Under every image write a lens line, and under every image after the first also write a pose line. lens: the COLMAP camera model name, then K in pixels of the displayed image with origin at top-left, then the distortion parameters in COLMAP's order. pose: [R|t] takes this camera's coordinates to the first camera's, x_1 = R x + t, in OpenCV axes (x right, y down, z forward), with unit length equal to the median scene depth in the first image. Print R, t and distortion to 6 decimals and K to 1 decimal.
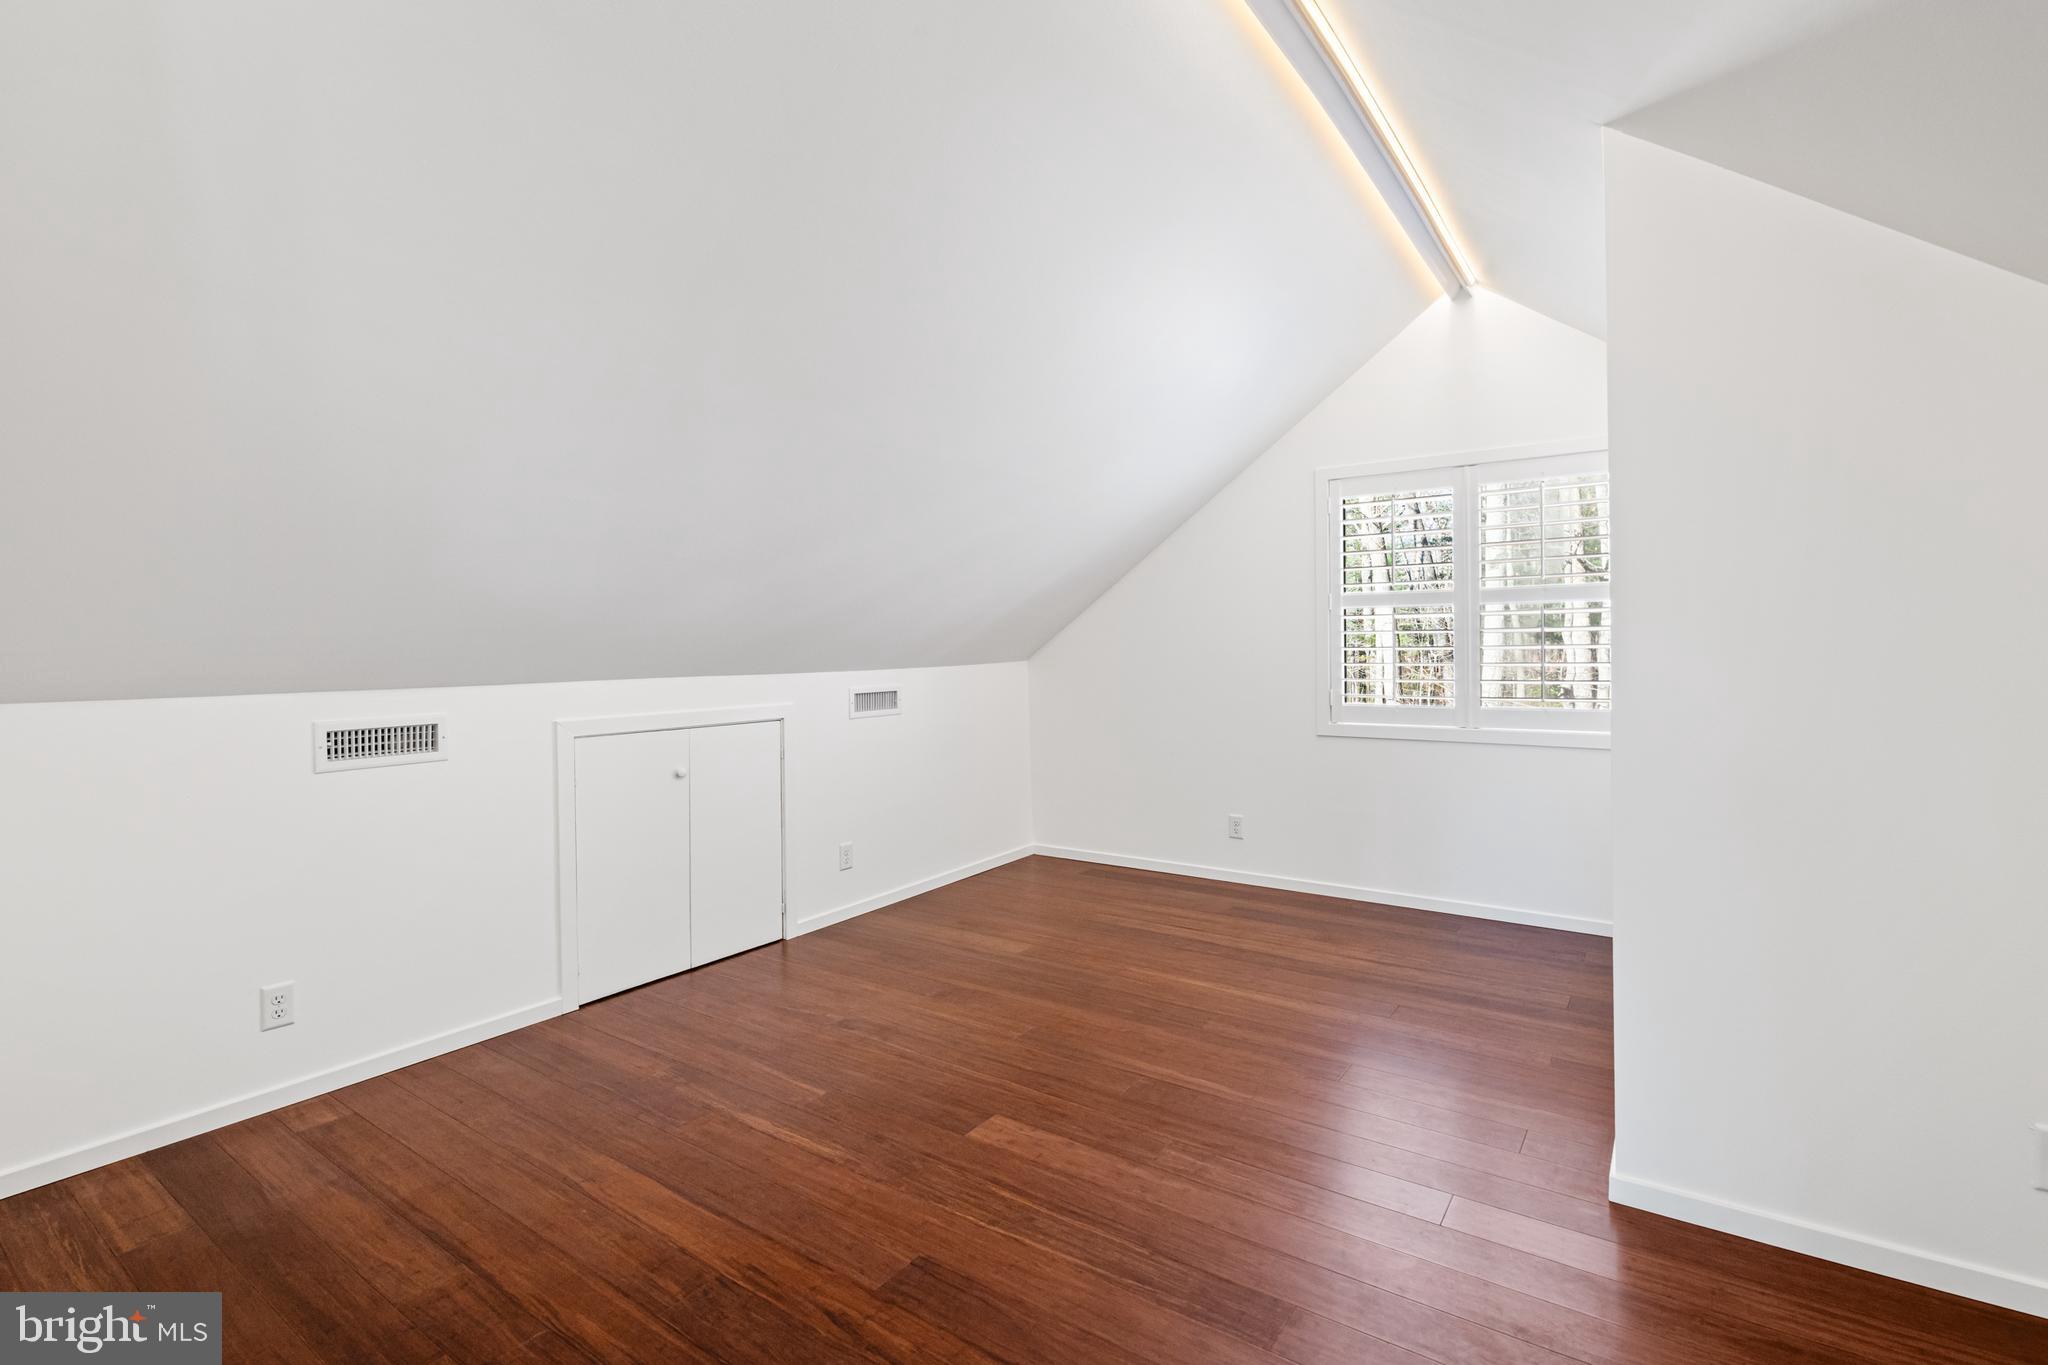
lens RADIAL K [[889.3, 0, 1023.0], [0, 889.3, 653.7], [0, 0, 1]] dist [0.003157, -0.007163]
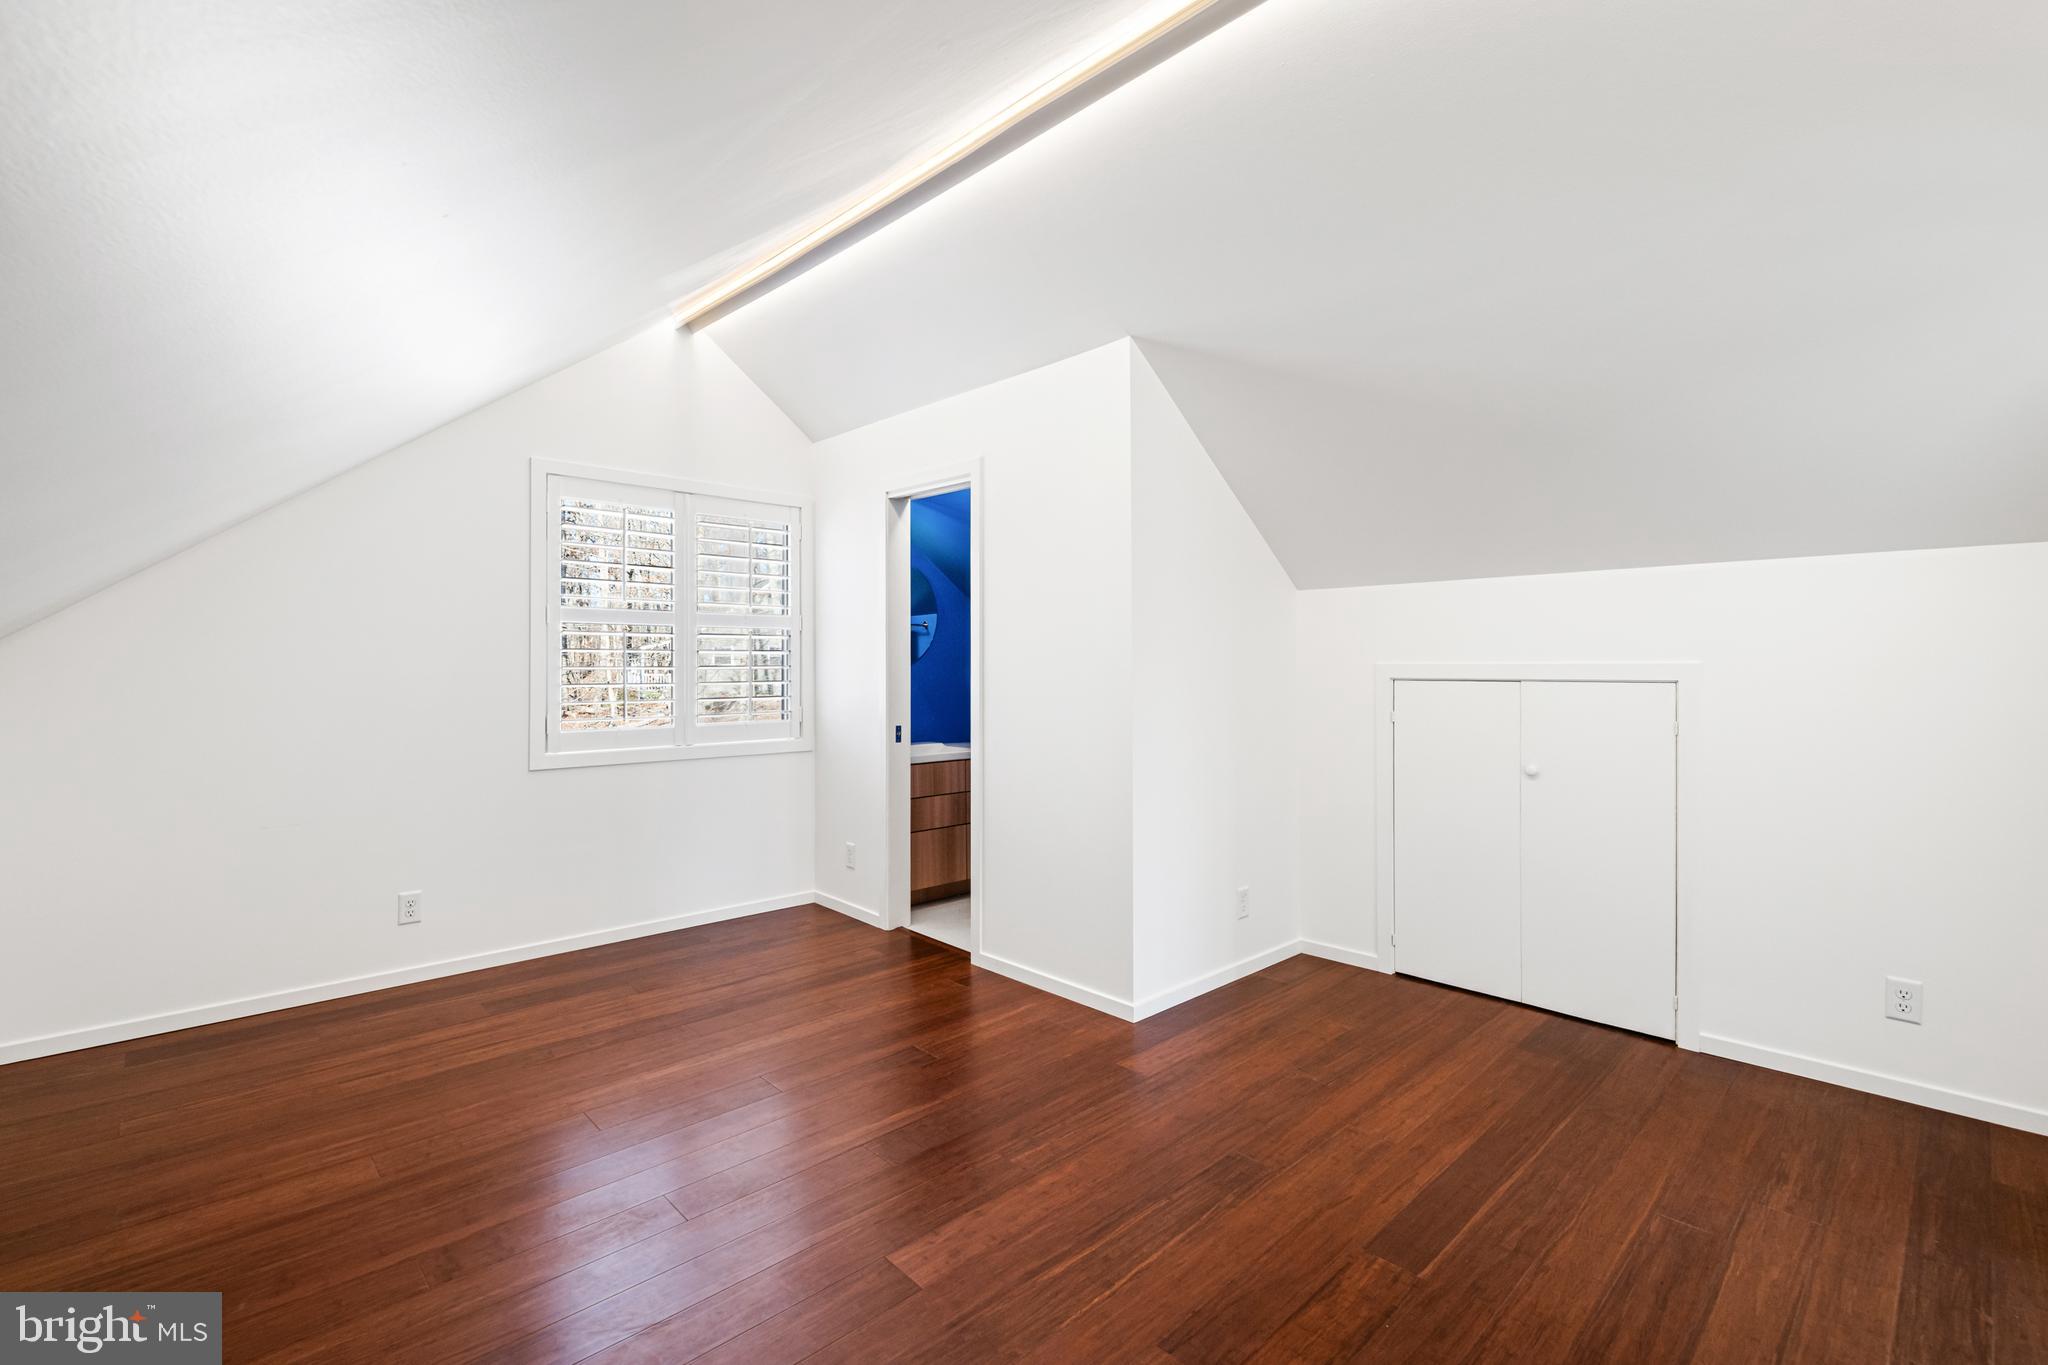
lens RADIAL K [[889.3, 0, 1023.0], [0, 889.3, 653.7], [0, 0, 1]] dist [0.003157, -0.007163]
pose [[0.237958, 0.020385, 0.971061, -0.478998], [0.006508, 0.999724, -0.022582, 0.002658], [-0.971254, 0.011693, 0.237760, 0.426610]]
